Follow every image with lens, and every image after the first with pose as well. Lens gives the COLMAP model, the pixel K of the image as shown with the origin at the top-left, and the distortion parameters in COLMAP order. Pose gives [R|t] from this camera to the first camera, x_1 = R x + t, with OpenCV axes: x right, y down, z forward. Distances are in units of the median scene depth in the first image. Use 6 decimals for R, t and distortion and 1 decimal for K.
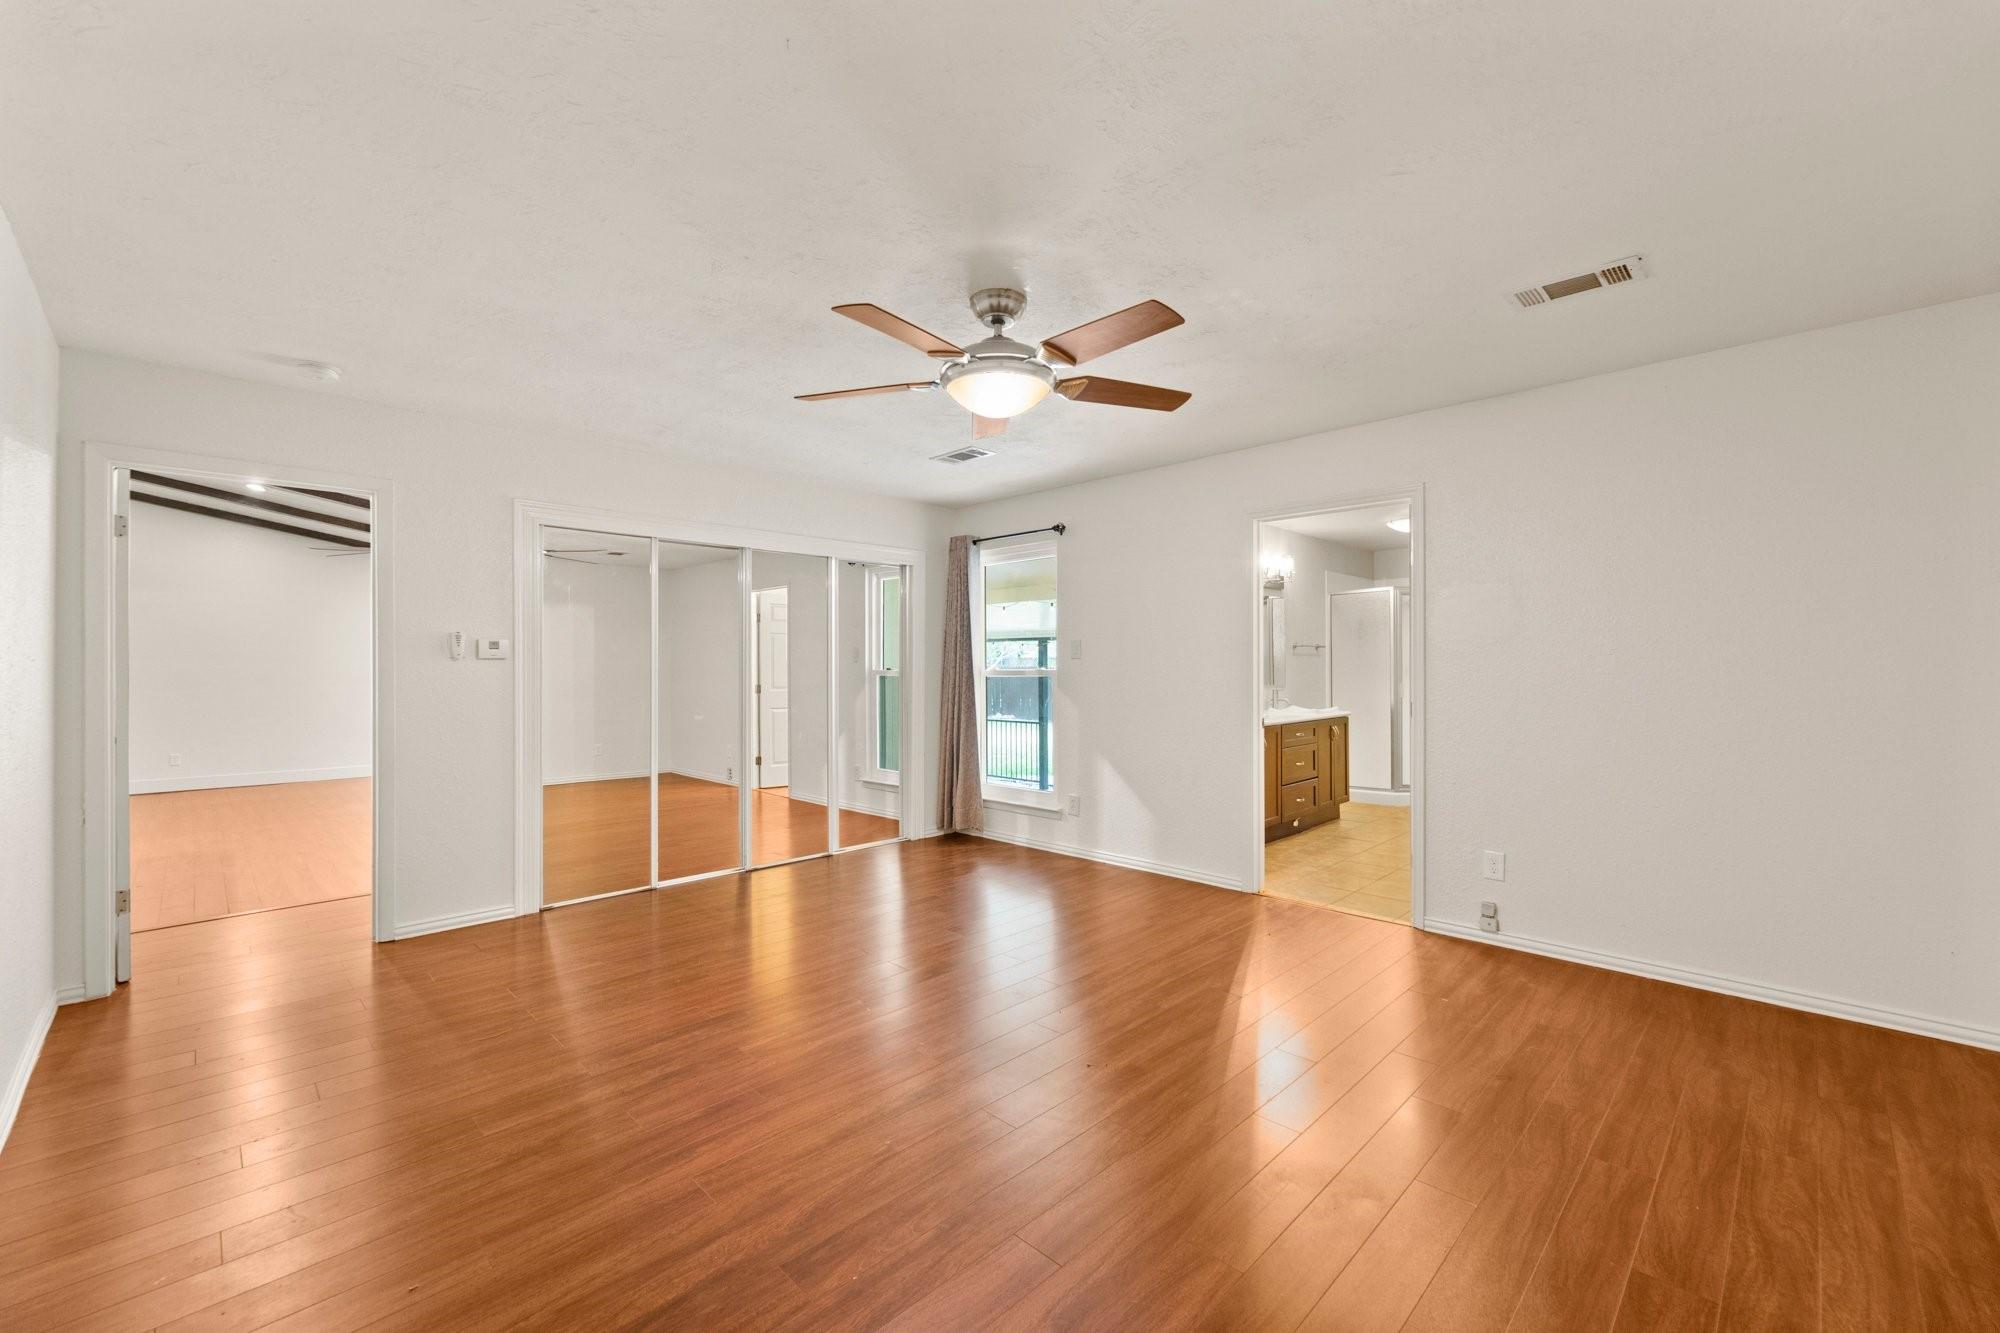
lens RADIAL K [[817.5, 0, 988.3], [0, 817.5, 669.6], [0, 0, 1]] dist [0.002390, -0.000345]
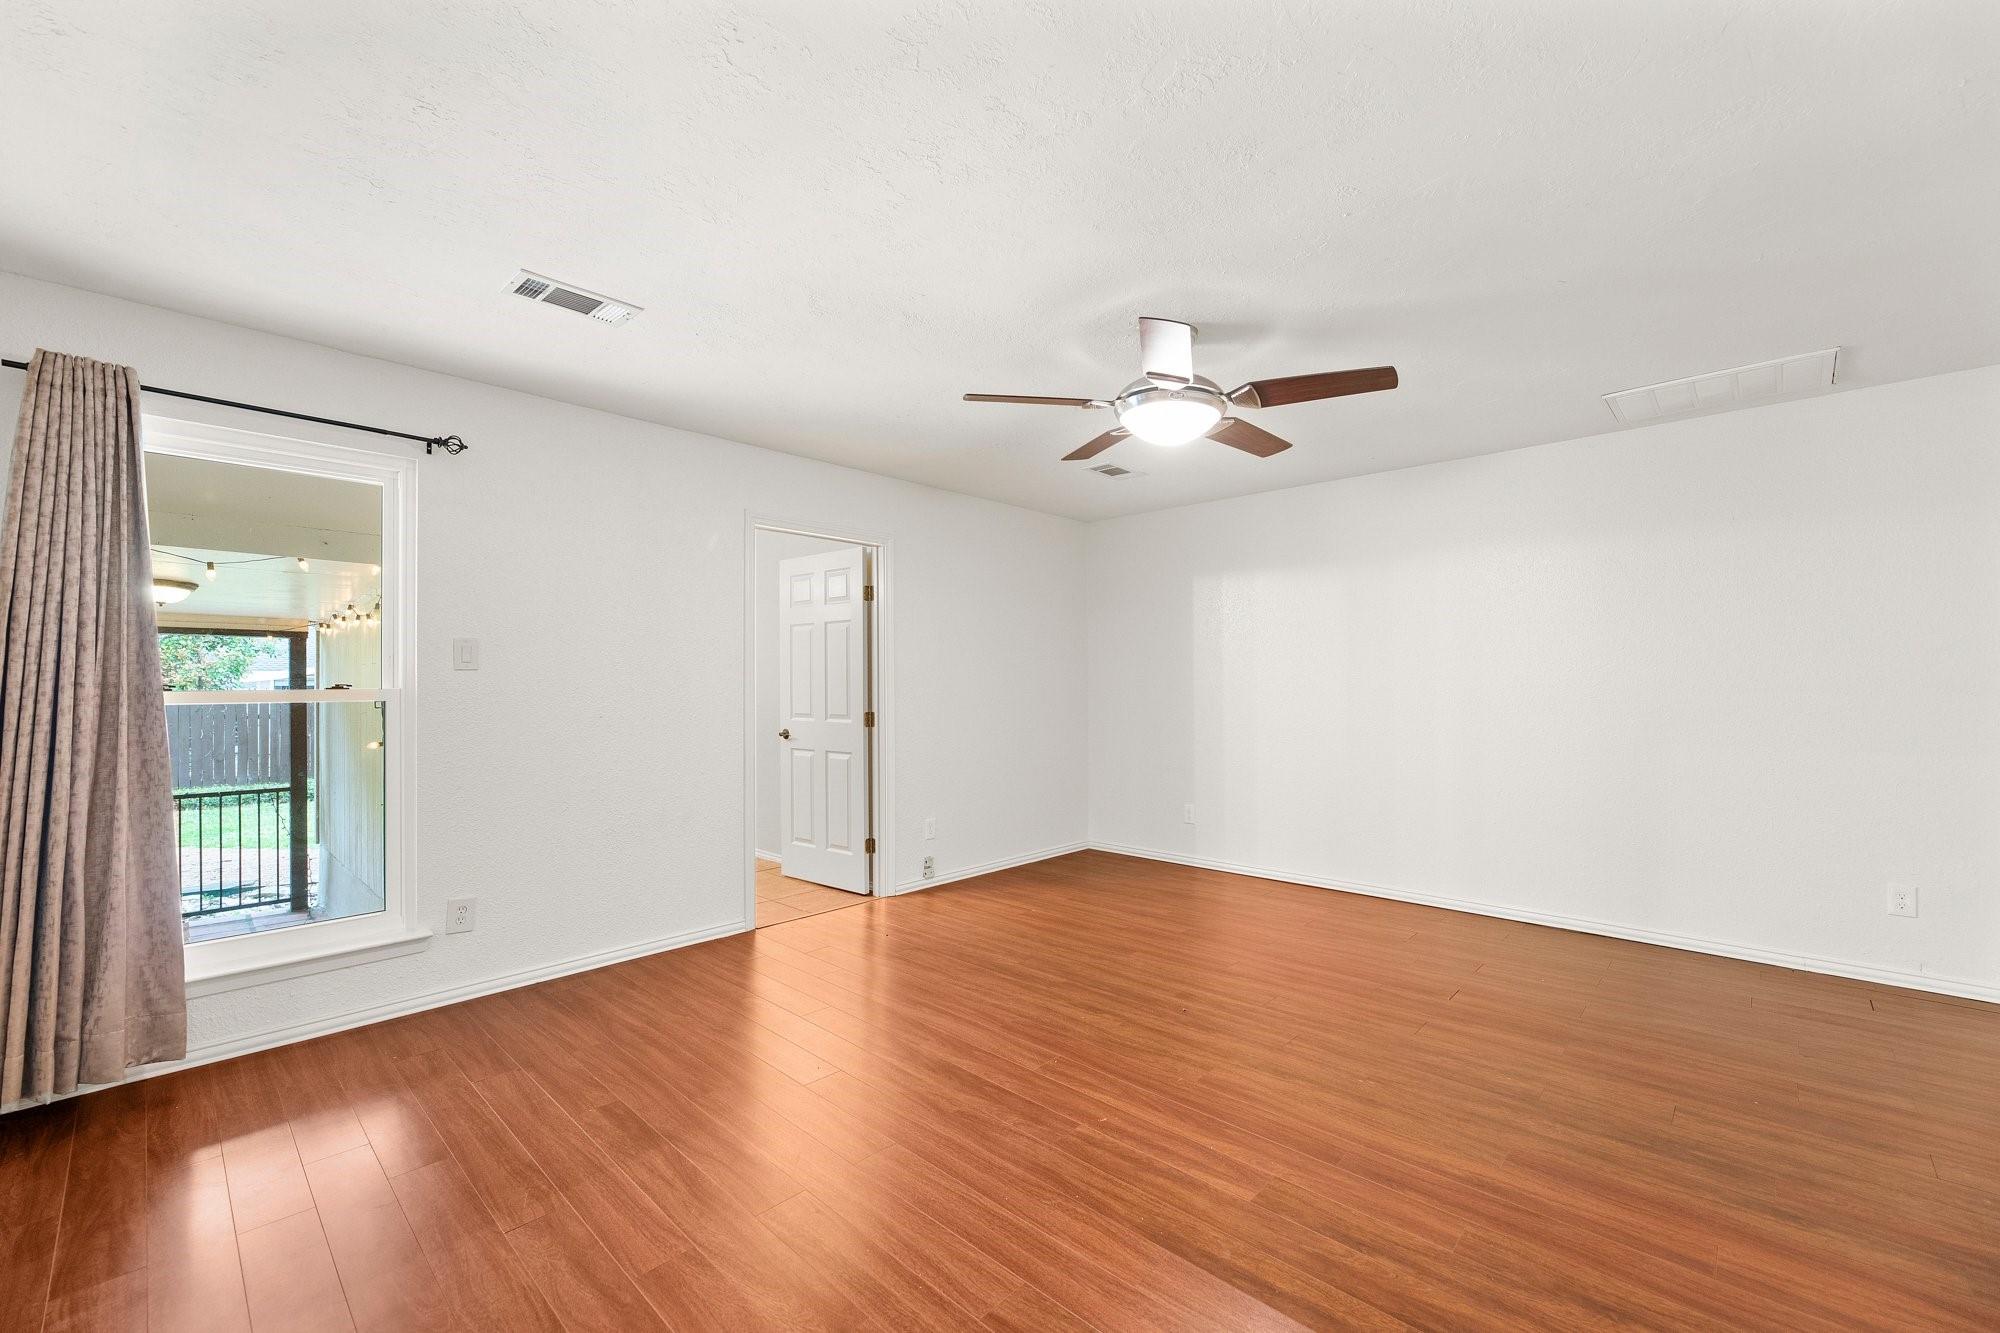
lens RADIAL K [[817.5, 0, 994.6], [0, 817.5, 670.4], [0, 0, 1]] dist [0.002390, -0.000345]
pose [[-0.039753, 0.018088, 0.999046, -0.862609], [0.003109, 0.999834, -0.017979, -0.008119], [-0.999205, 0.002391, -0.039802, 1.034632]]
